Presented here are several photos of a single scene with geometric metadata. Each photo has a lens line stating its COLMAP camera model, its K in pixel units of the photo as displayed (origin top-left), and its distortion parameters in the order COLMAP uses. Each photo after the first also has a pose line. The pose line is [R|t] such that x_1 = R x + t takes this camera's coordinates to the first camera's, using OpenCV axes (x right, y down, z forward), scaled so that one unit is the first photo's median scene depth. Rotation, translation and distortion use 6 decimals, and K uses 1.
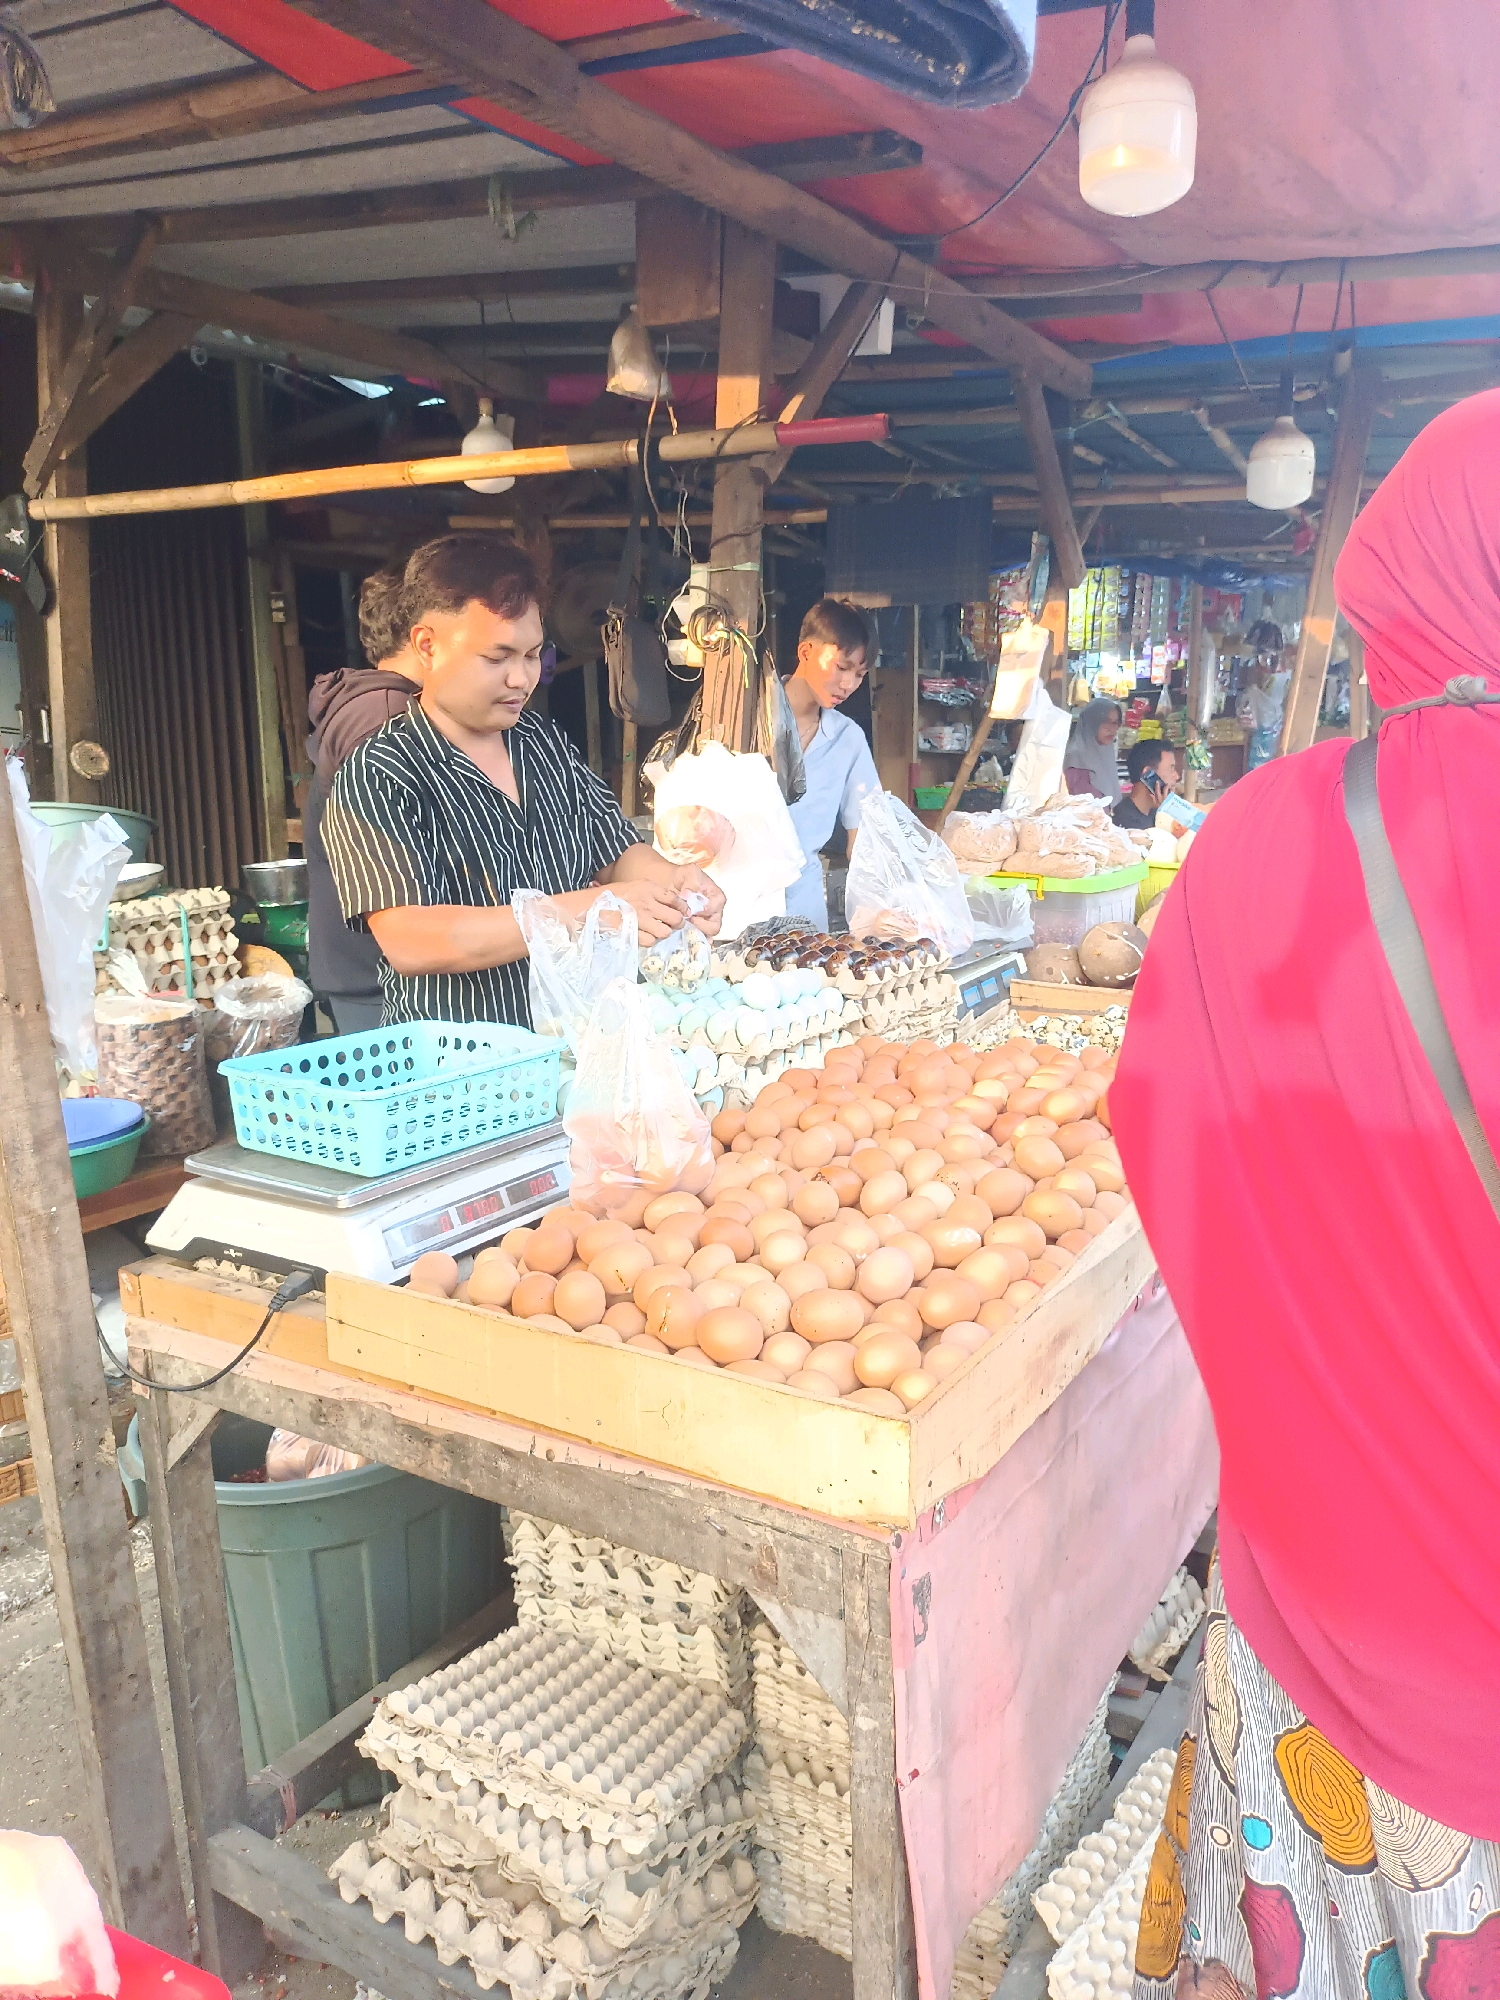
lens RADIAL K [[1511.4, 0, 750.0], [0, 1511.4, 1000.0], [0, 0, 1]] dist [0.113081, -0.154442]
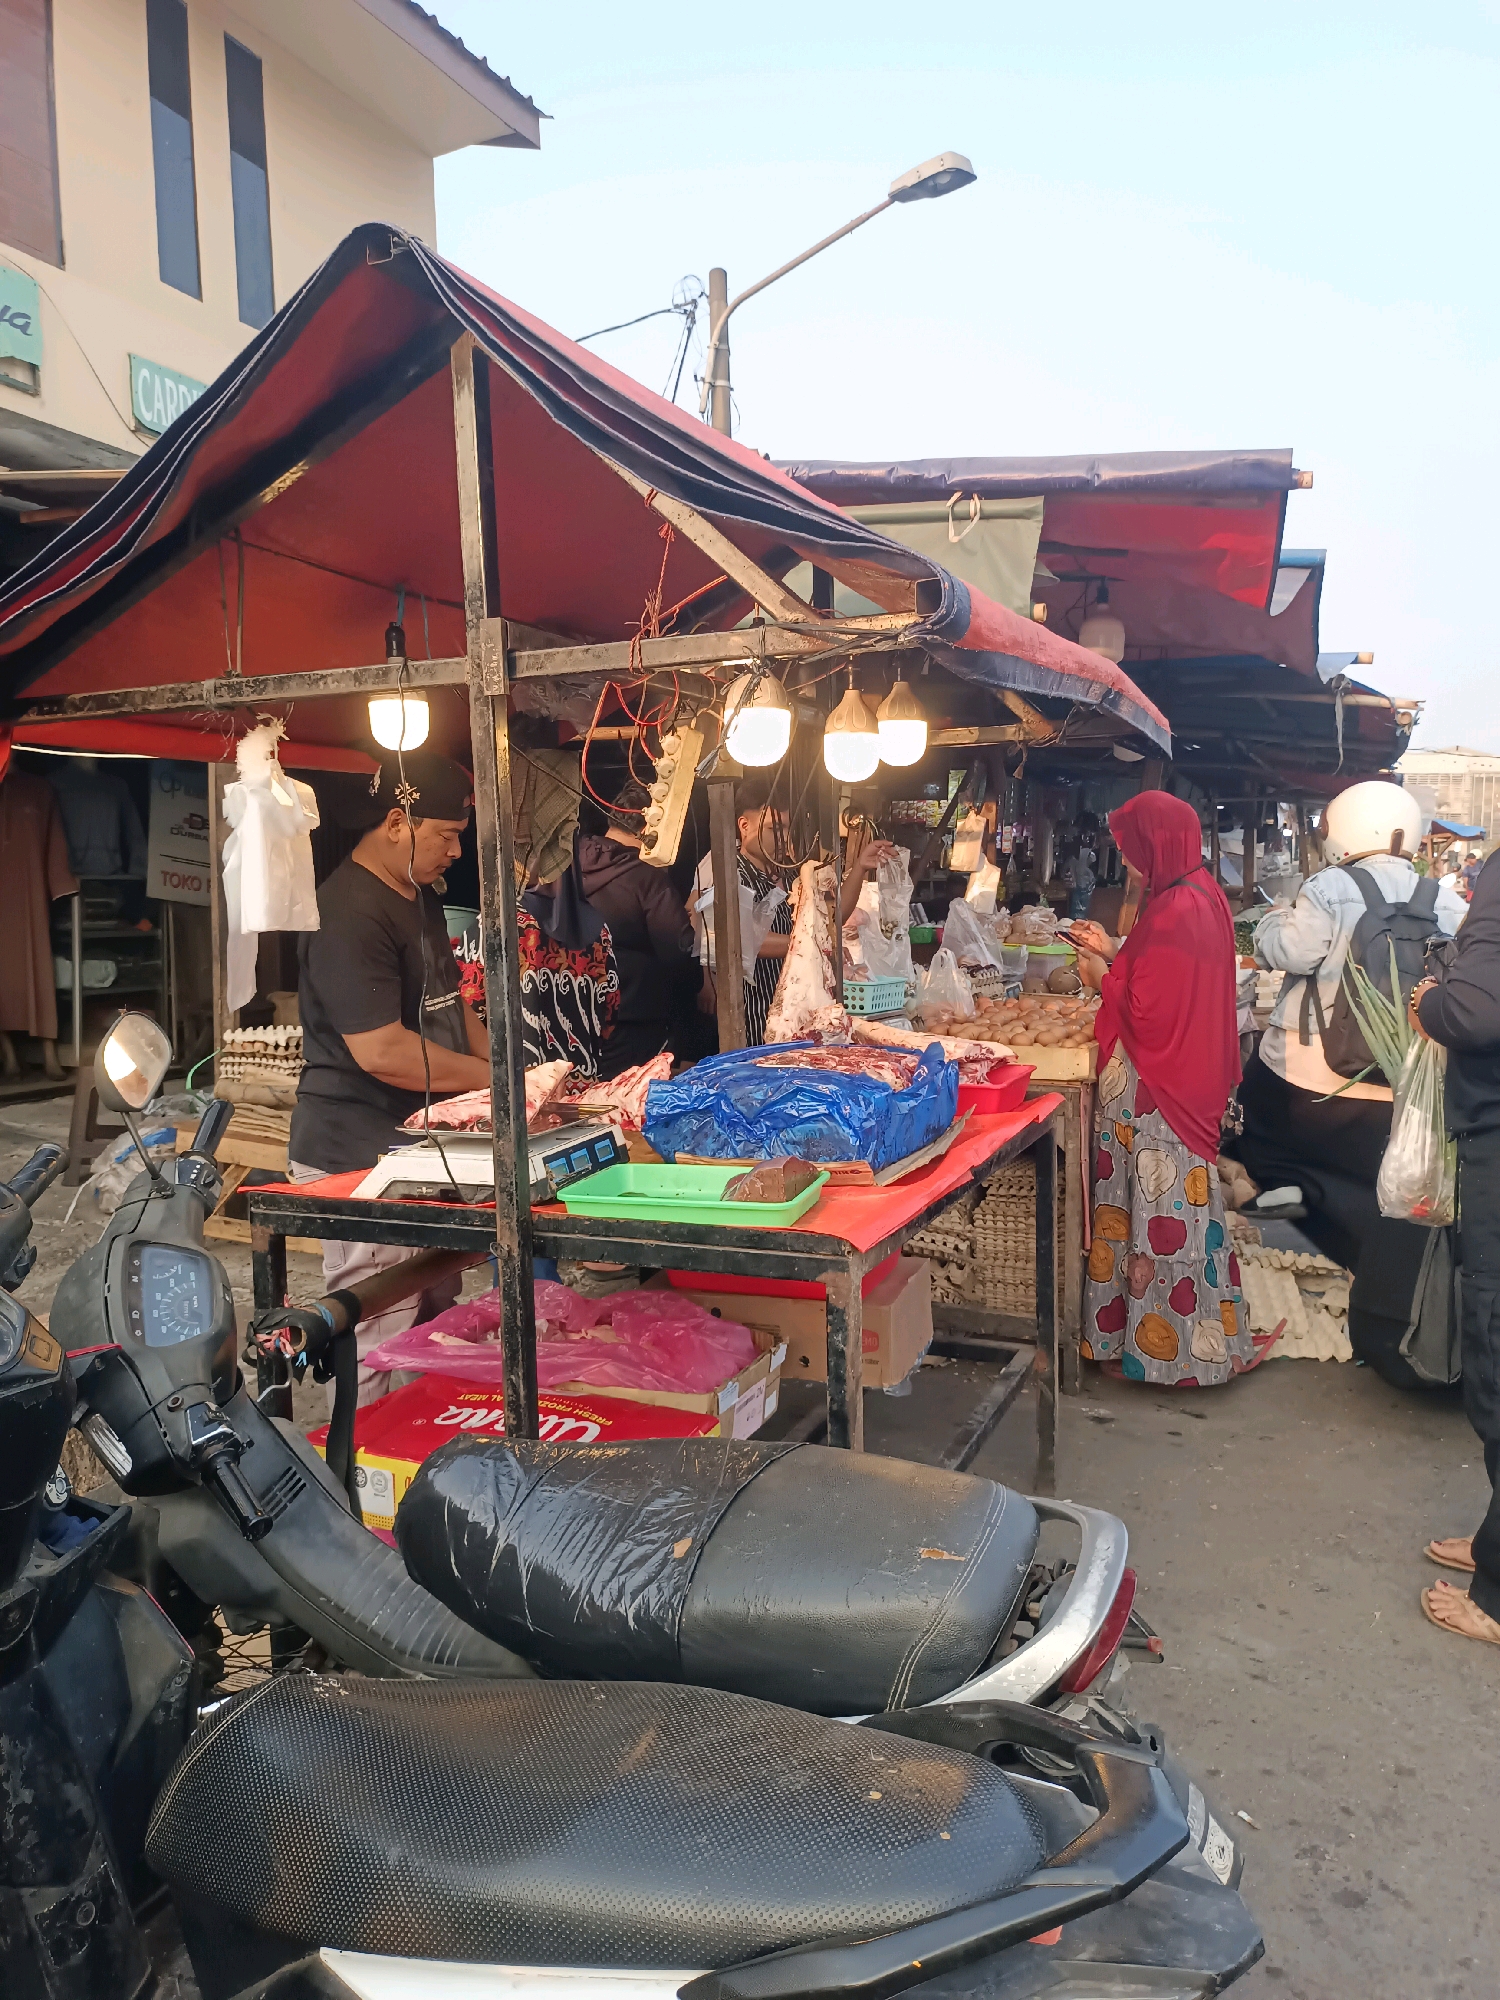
lens RADIAL K [[1511.4, 0, 750.0], [0, 1511.4, 1000.0], [0, 0, 1]] dist [0.113081, -0.154442]
pose [[0.991201, 0.022467, 0.130443, -0.141573], [-0.009487, 0.995013, -0.099293, 0.062042], [-0.132023, 0.097181, 0.986471, -0.298941]]
